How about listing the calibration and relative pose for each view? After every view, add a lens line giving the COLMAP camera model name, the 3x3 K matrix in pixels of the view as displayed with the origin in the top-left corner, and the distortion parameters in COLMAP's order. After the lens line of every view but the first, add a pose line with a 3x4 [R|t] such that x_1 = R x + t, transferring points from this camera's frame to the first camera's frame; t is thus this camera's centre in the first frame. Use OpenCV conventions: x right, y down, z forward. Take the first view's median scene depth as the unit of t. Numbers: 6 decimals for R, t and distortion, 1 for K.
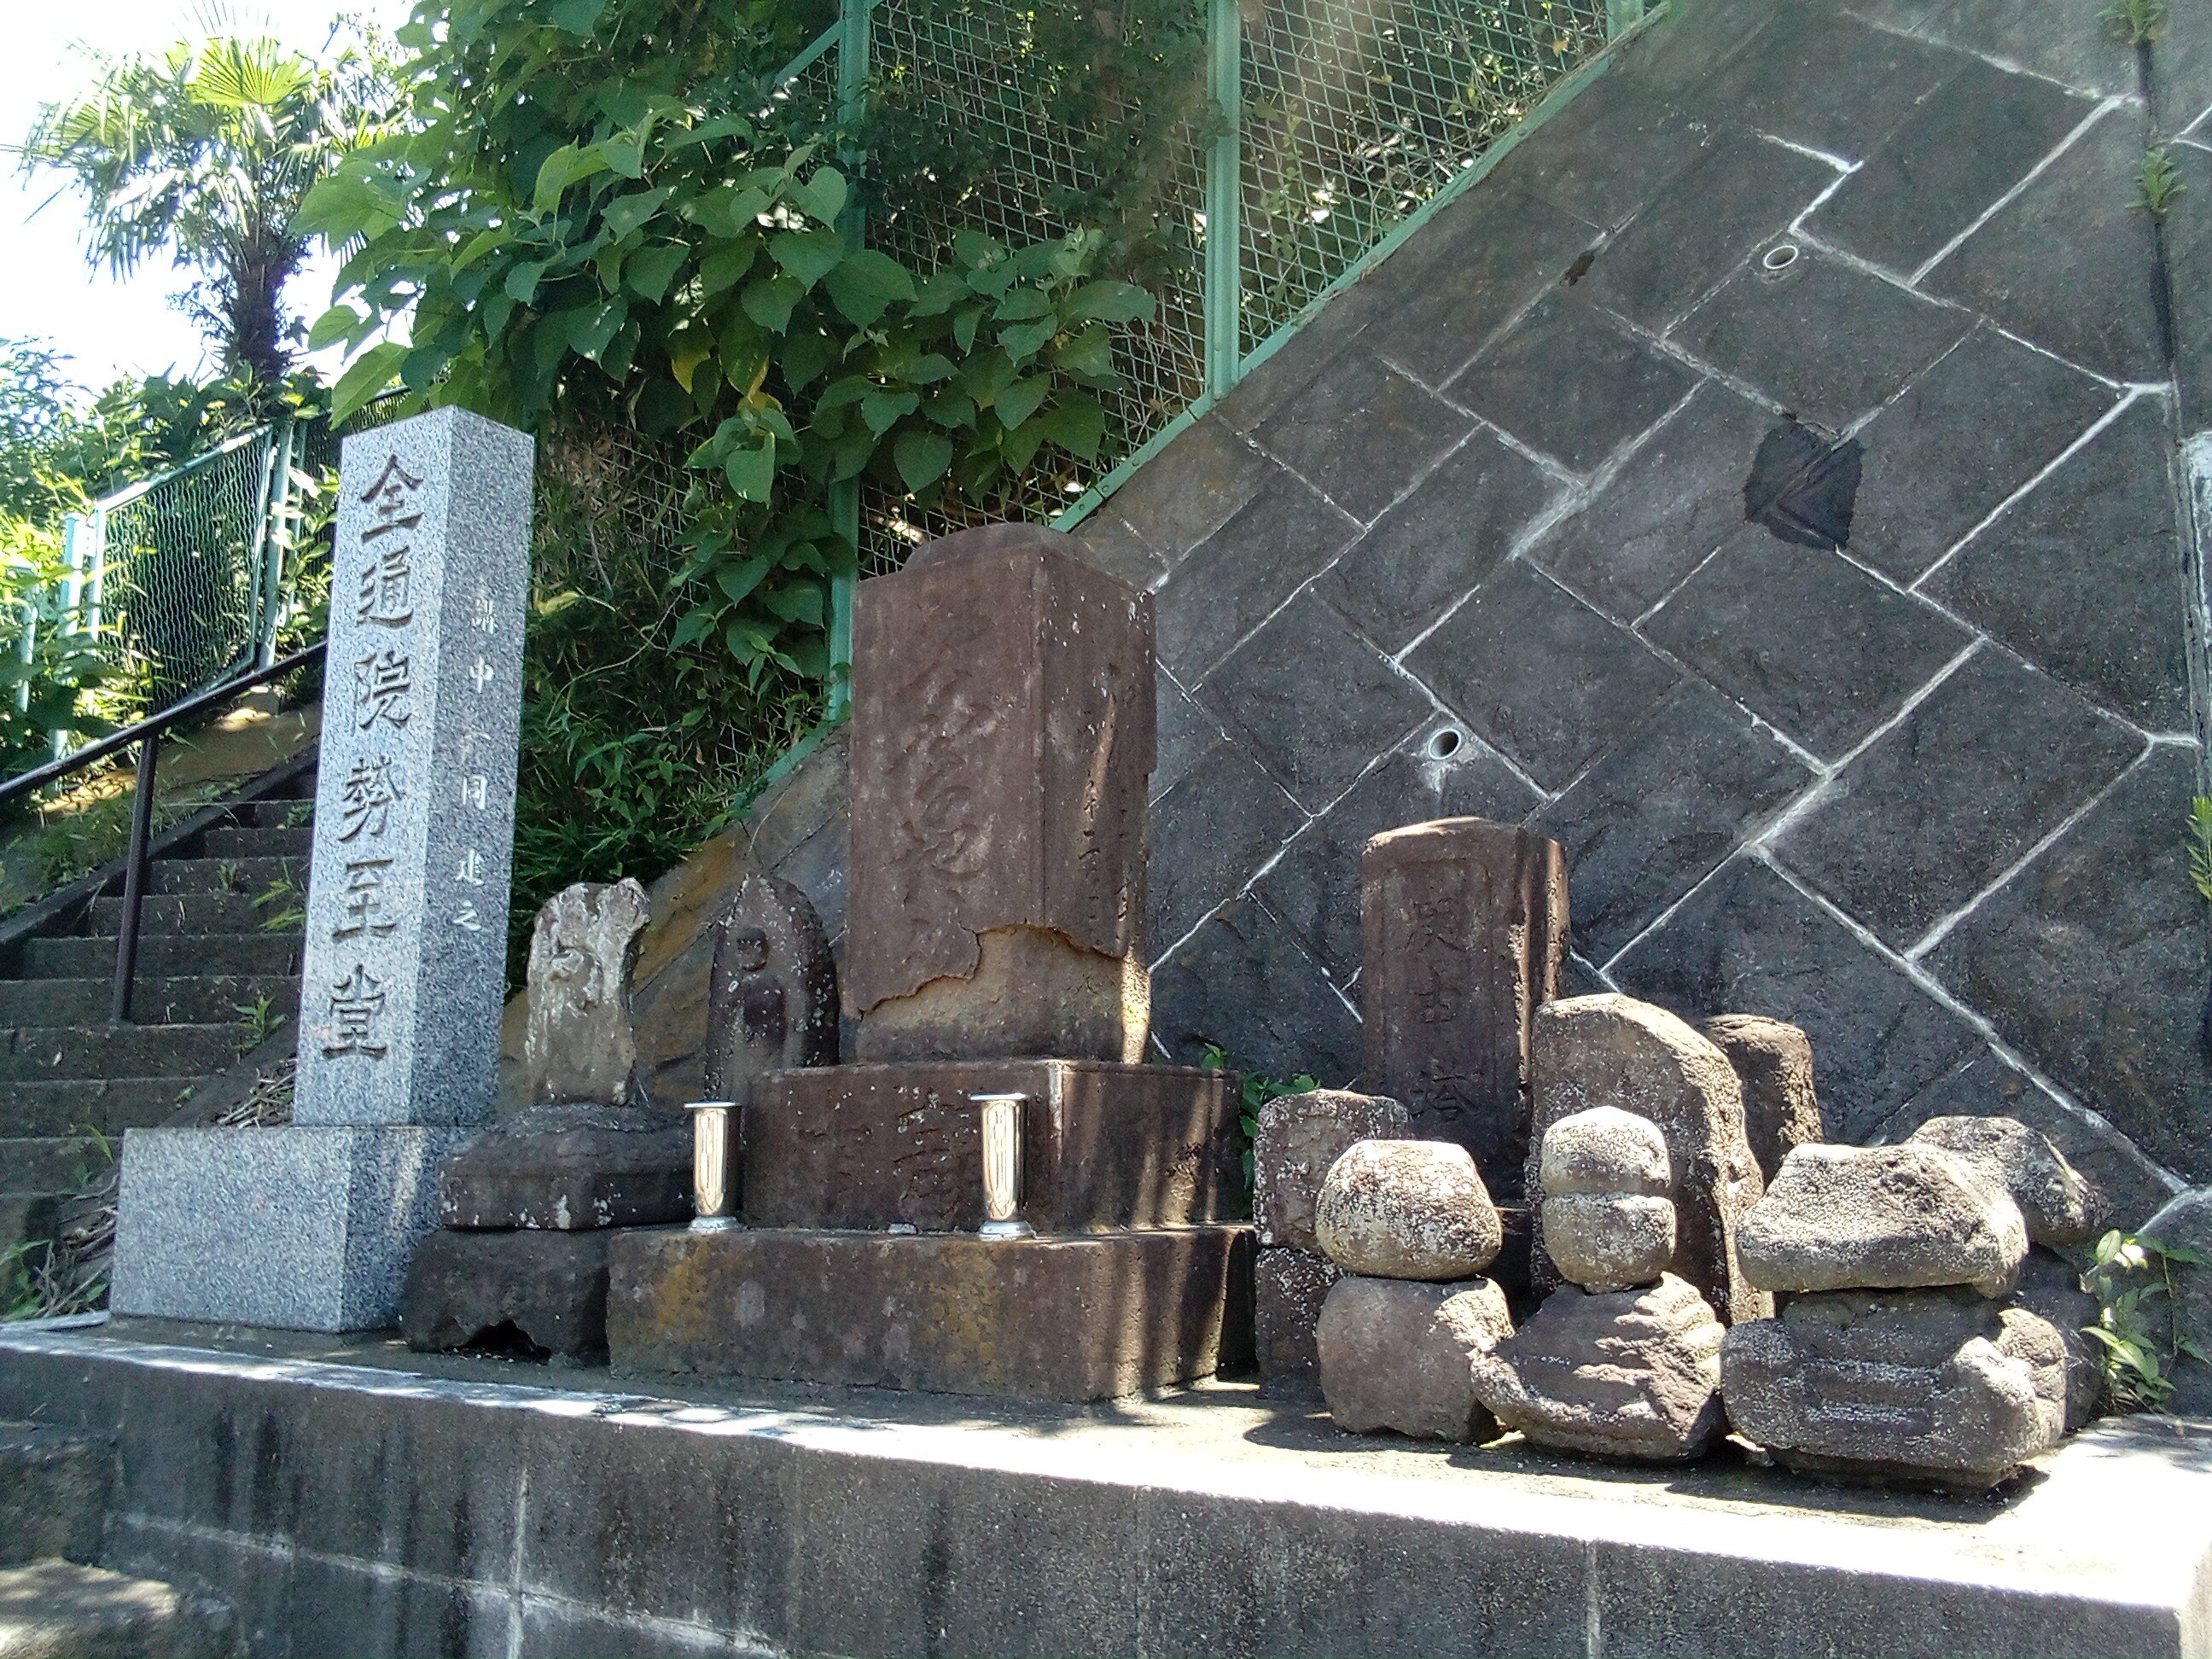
lens RADIAL K [[1836.2, 0, 1109.4], [0, 1836.2, 828.4], [0, 0, 1]] dist [0.061068, -0.092497]
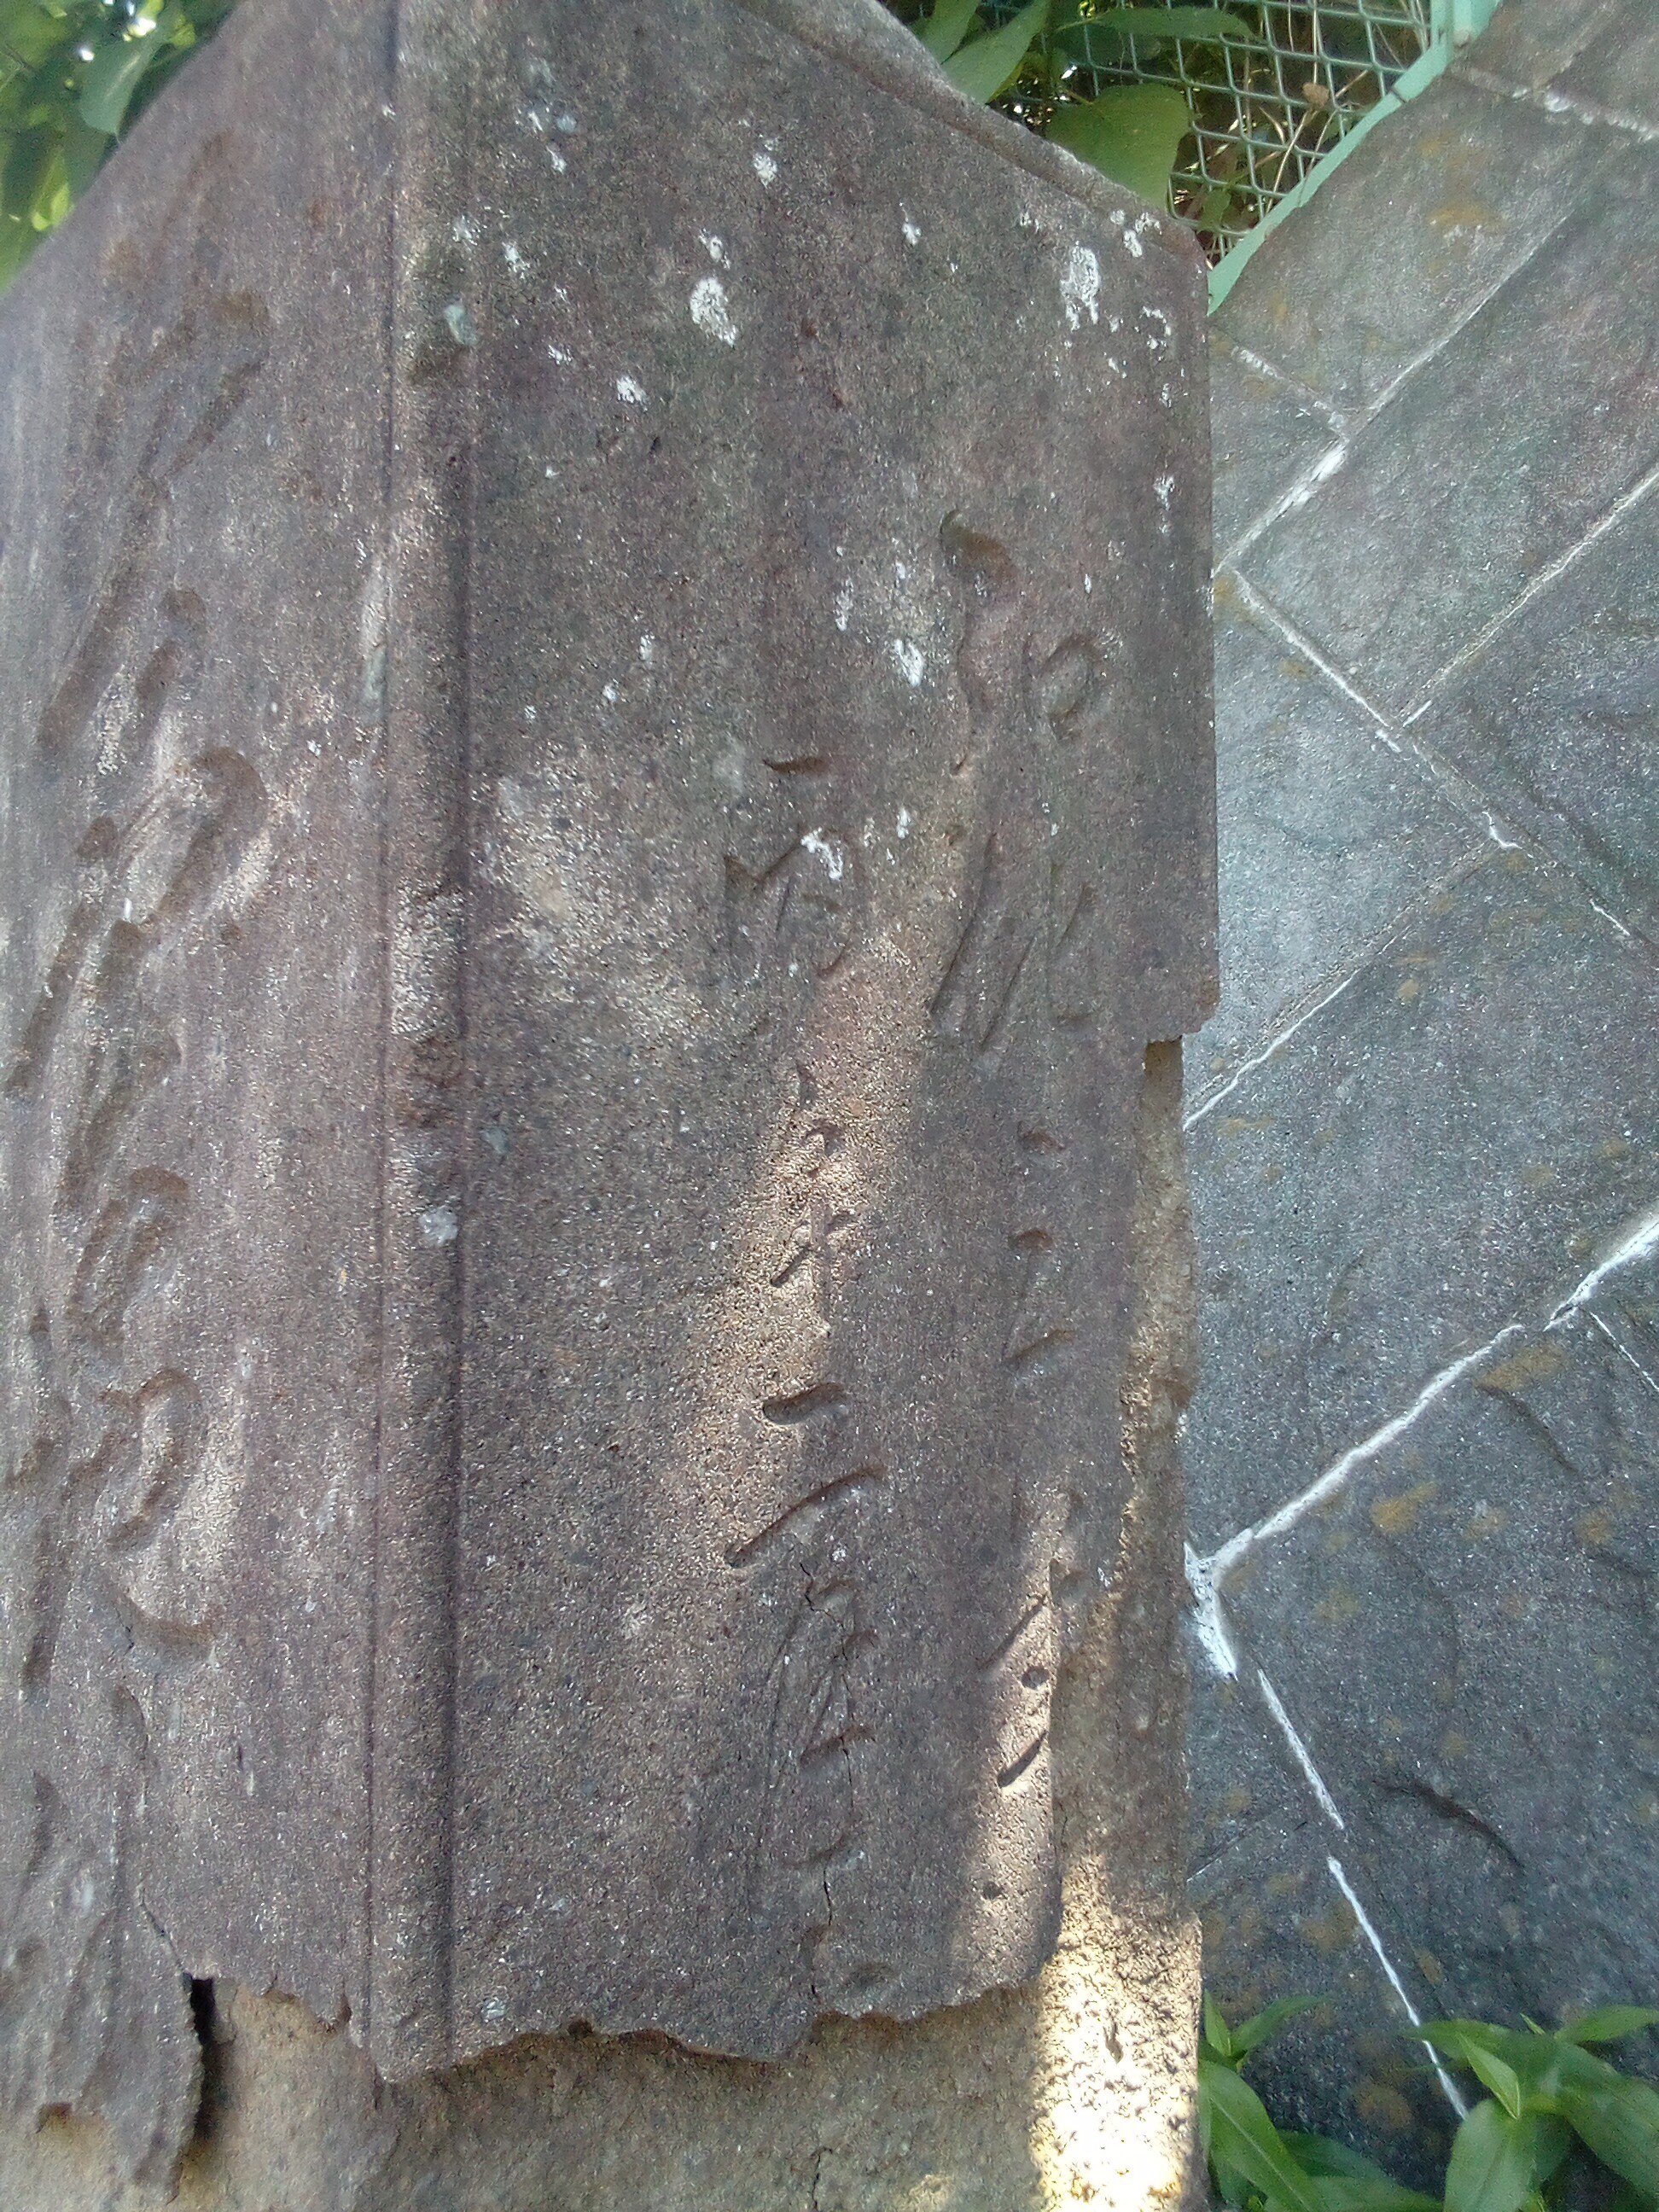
lens RADIAL K [[1836.2, 0, 830.5], [0, 1836.2, 1102.0], [0, 0, 1]] dist [0.061068, -0.092497]
pose [[0.963806, -0.016349, -0.266102, 0.036782], [0.039044, 0.996012, 0.080222, -0.037489], [0.263729, -0.087708, 0.960601, 0.702231]]
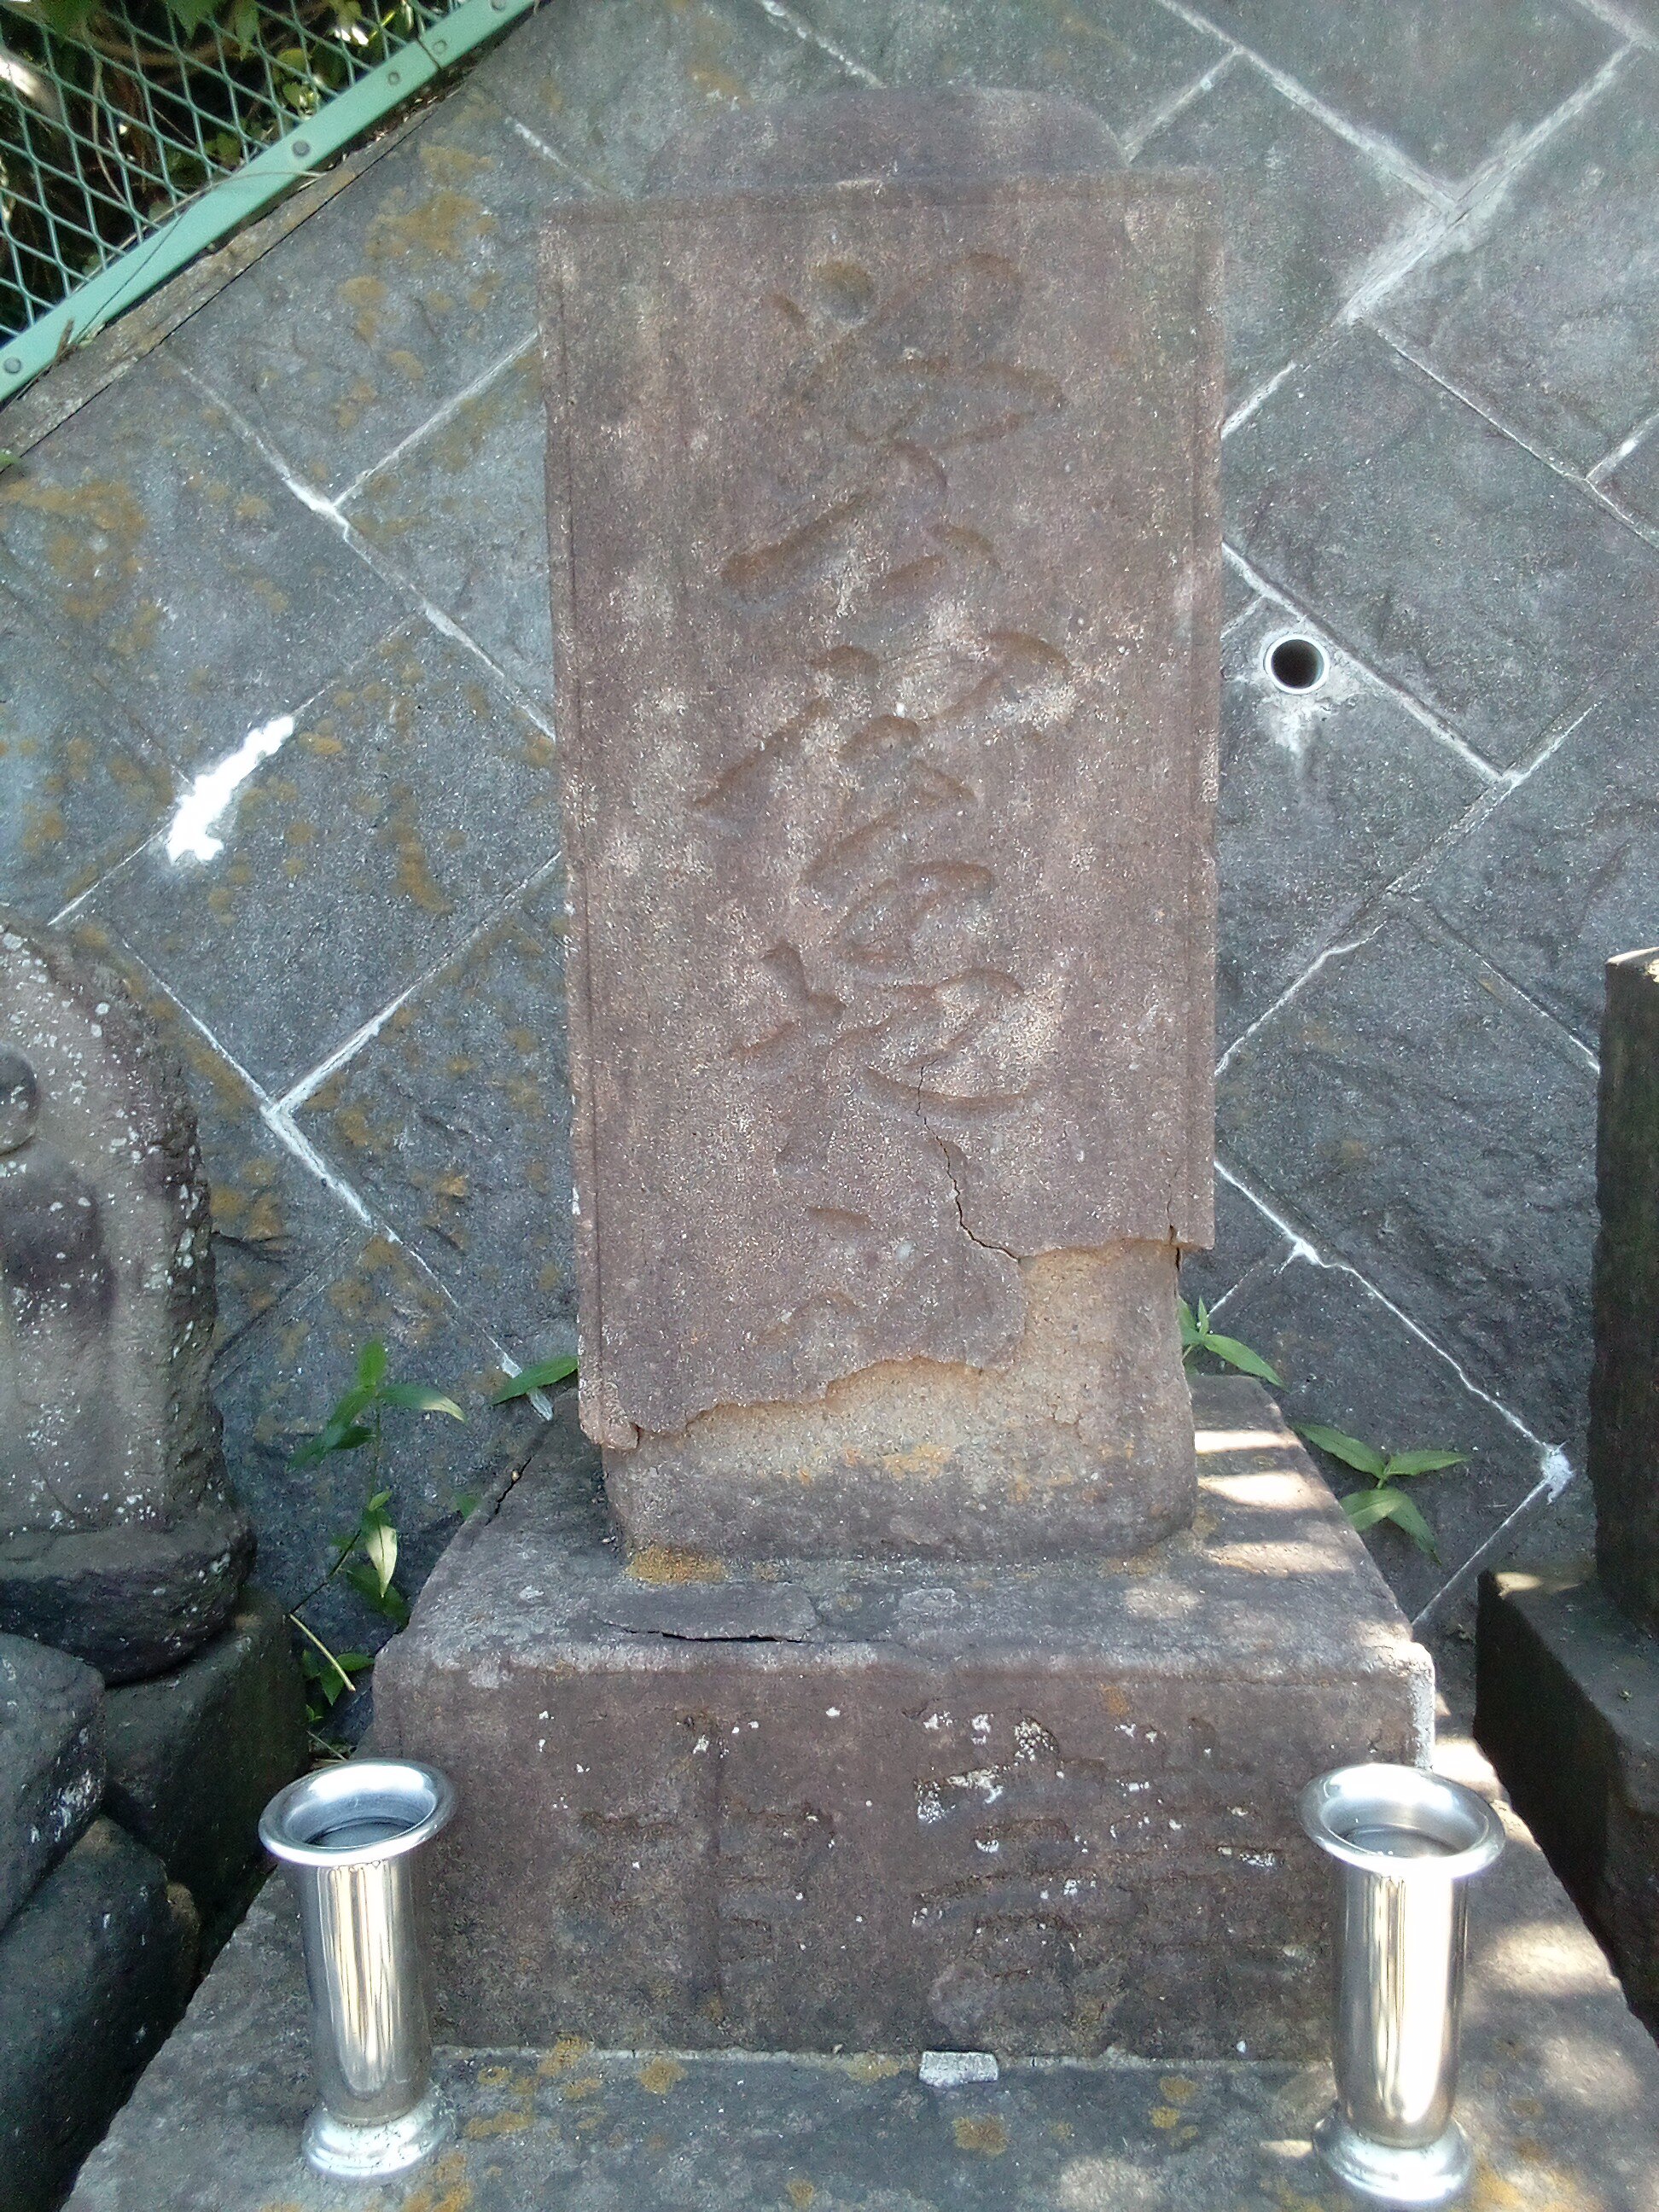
lens RADIAL K [[1836.2, 0, 845.5], [0, 1836.2, 1110.8], [0, 0, 1]] dist [0.061068, -0.092497]
pose [[0.874235, -0.078254, 0.479155, -0.240991], [-0.062652, 0.960489, 0.271175, -0.063129], [-0.481444, -0.267091, 0.834790, 0.585228]]
